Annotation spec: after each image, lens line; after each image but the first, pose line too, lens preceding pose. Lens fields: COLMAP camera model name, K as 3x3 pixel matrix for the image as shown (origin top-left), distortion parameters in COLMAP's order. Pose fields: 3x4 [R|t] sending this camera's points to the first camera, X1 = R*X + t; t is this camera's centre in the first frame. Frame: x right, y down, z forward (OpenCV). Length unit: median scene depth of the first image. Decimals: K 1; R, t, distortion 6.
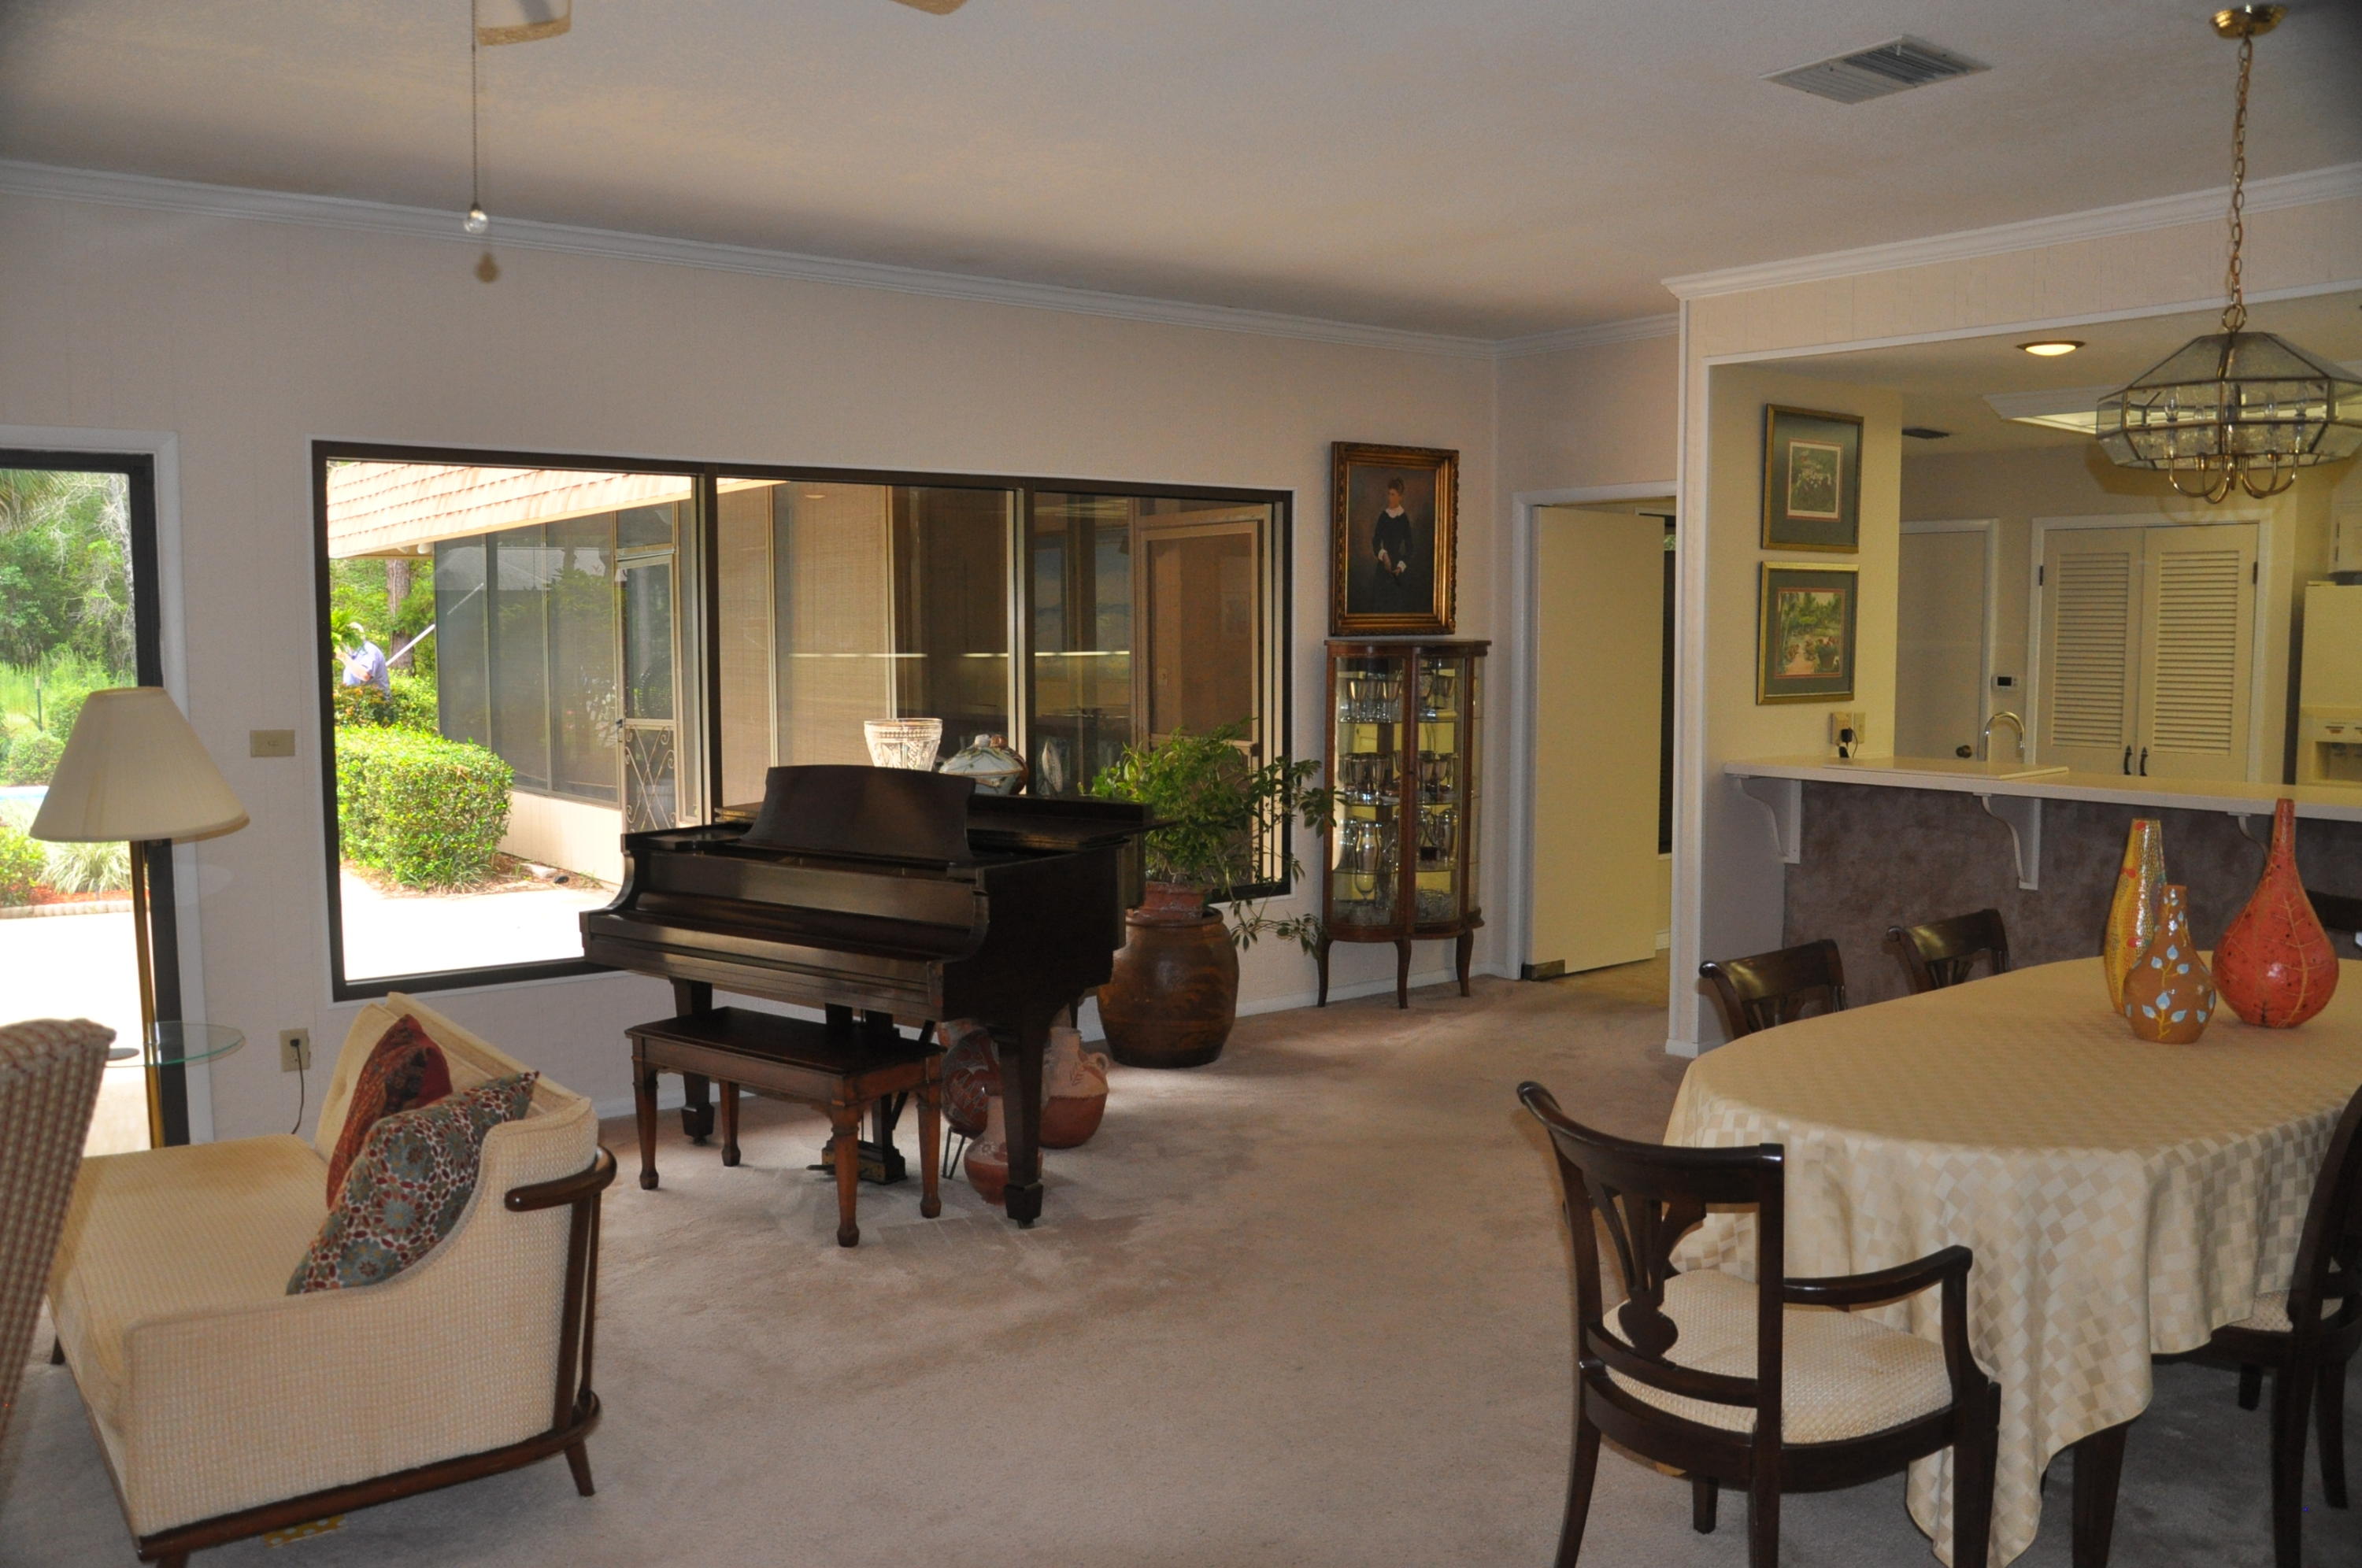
lens RADIAL K [[1860.8, 0, 1167.7], [0, 1860.8, 808.4], [0, 0, 1]] dist [-0.161615, 0.136874]
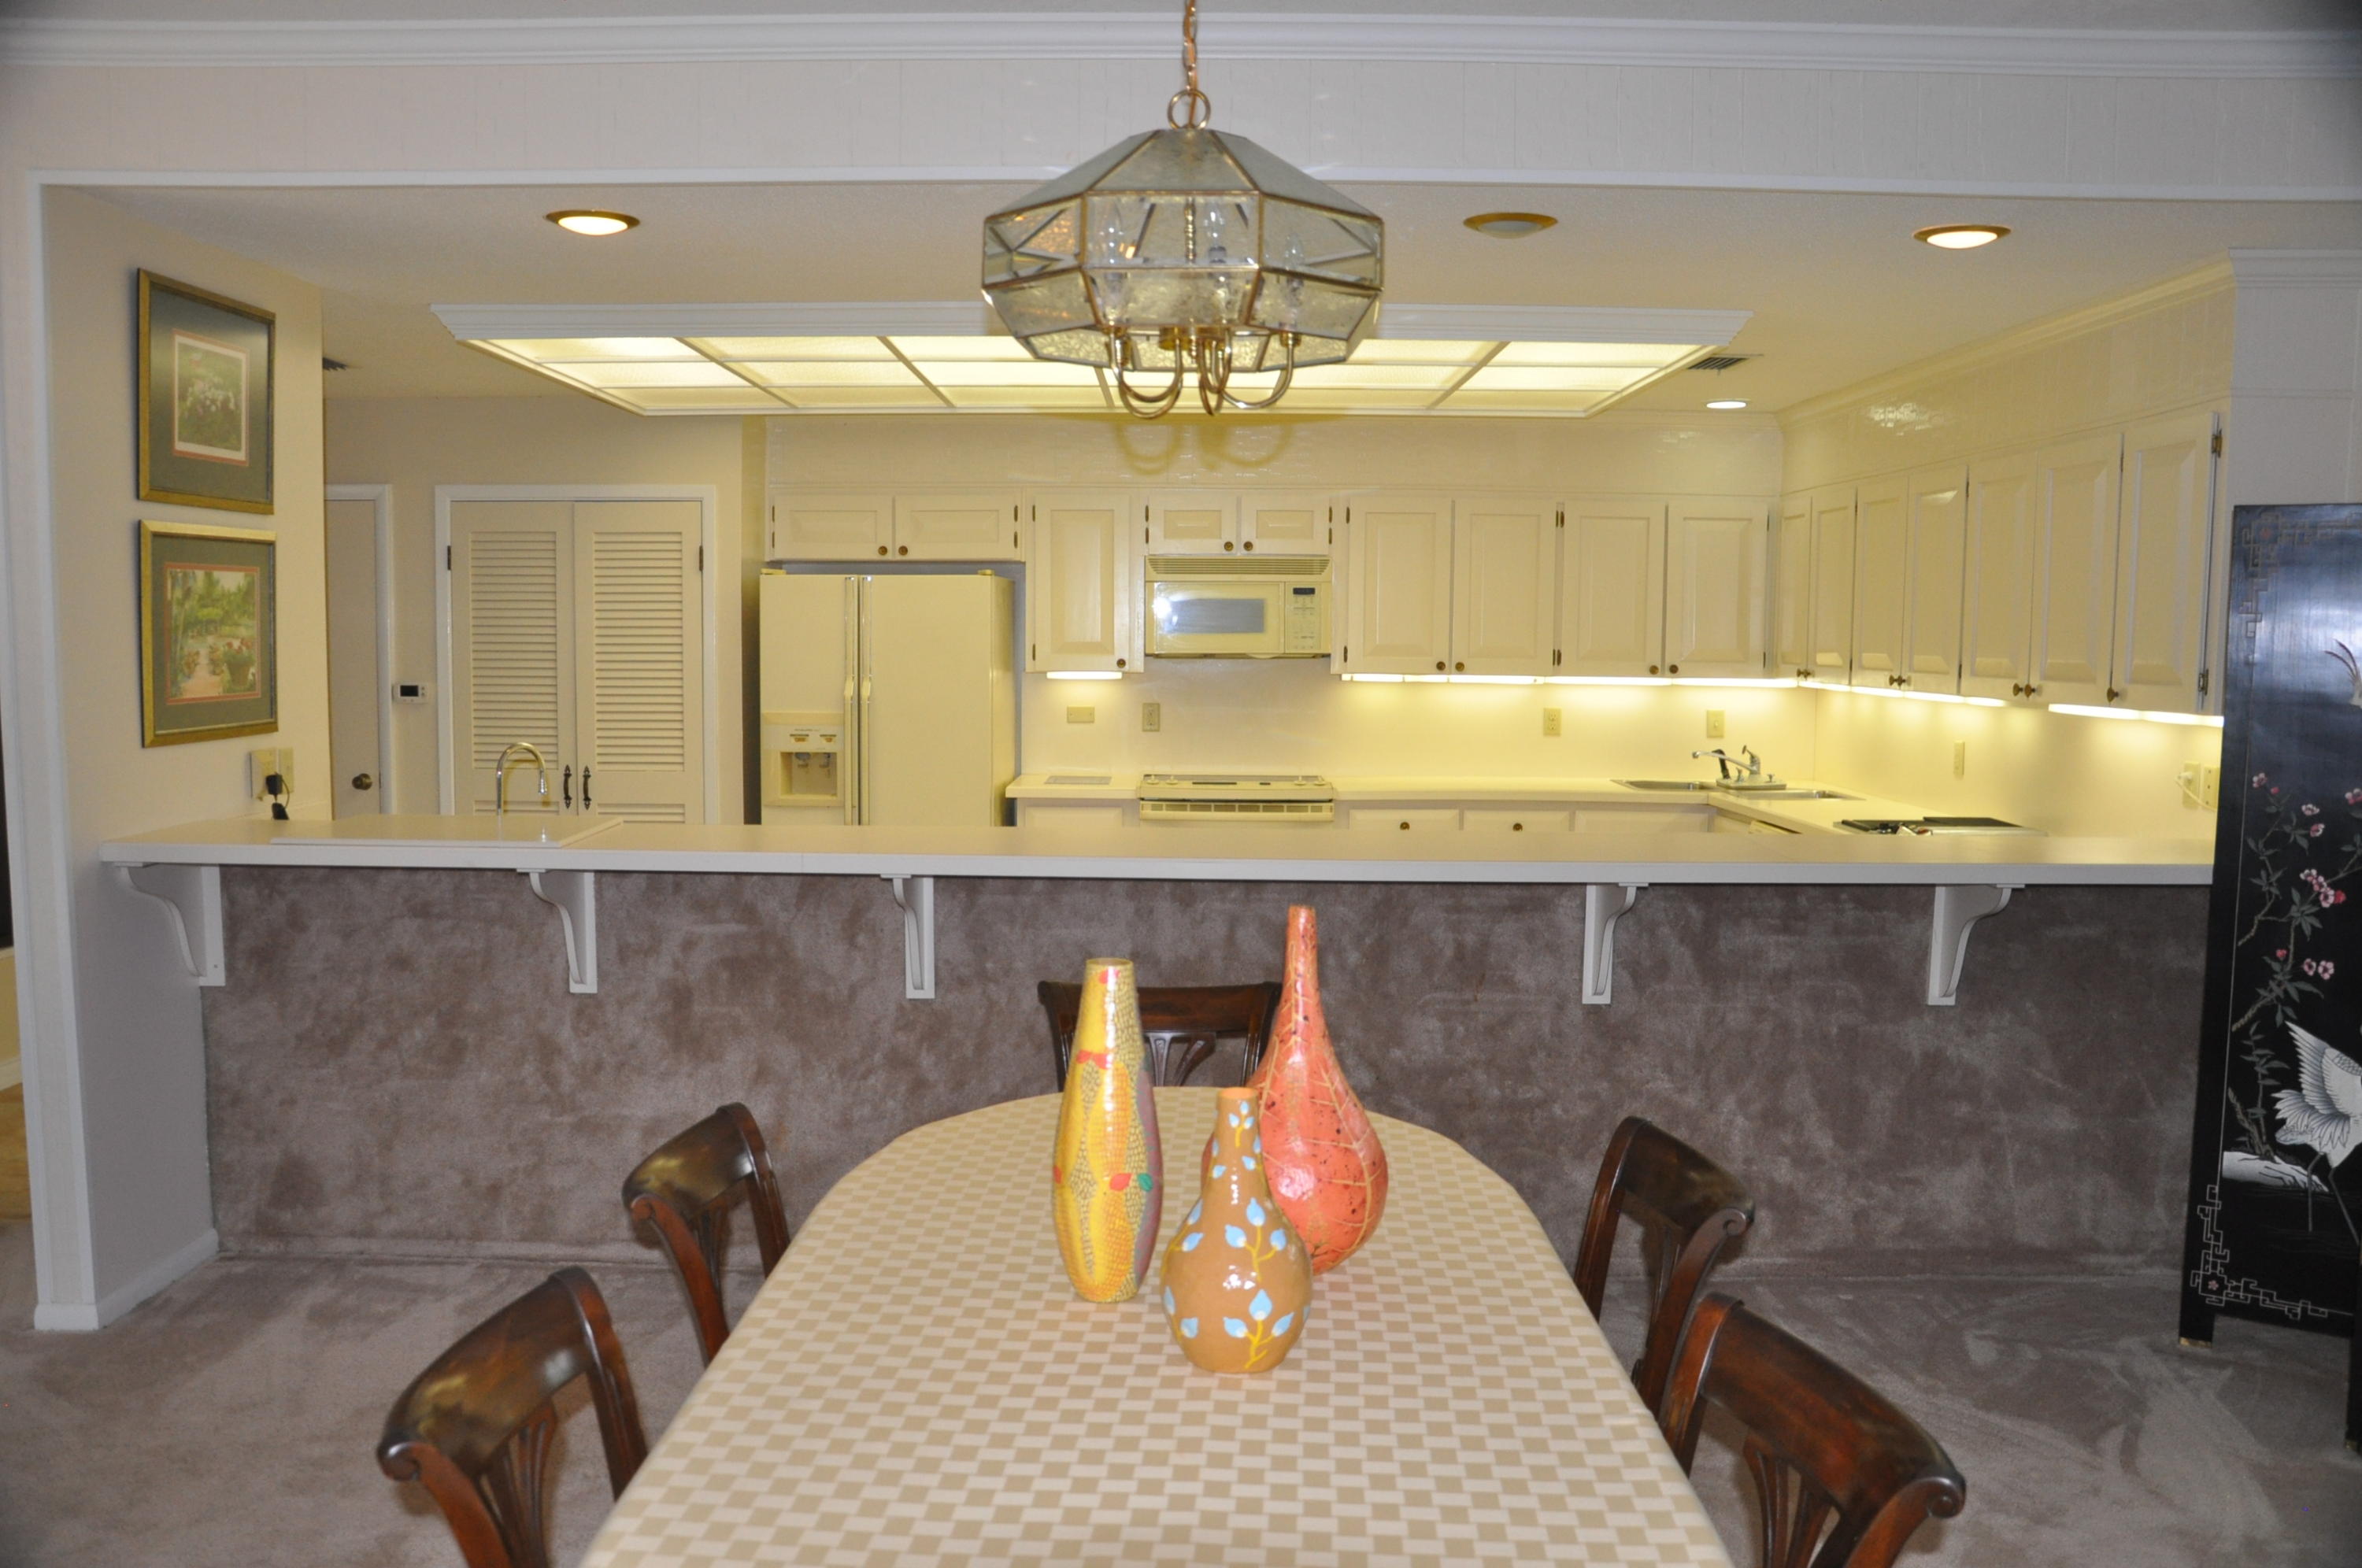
lens RADIAL K [[1860.8, 0, 1167.7], [0, 1860.8, 808.4], [0, 0, 1]] dist [-0.161615, 0.136874]
pose [[0.614902, -0.066477, 0.785796, 0.052049], [0.064302, 0.997349, 0.034057, -0.033551], [-0.785977, 0.029587, 0.617547, 0.337367]]
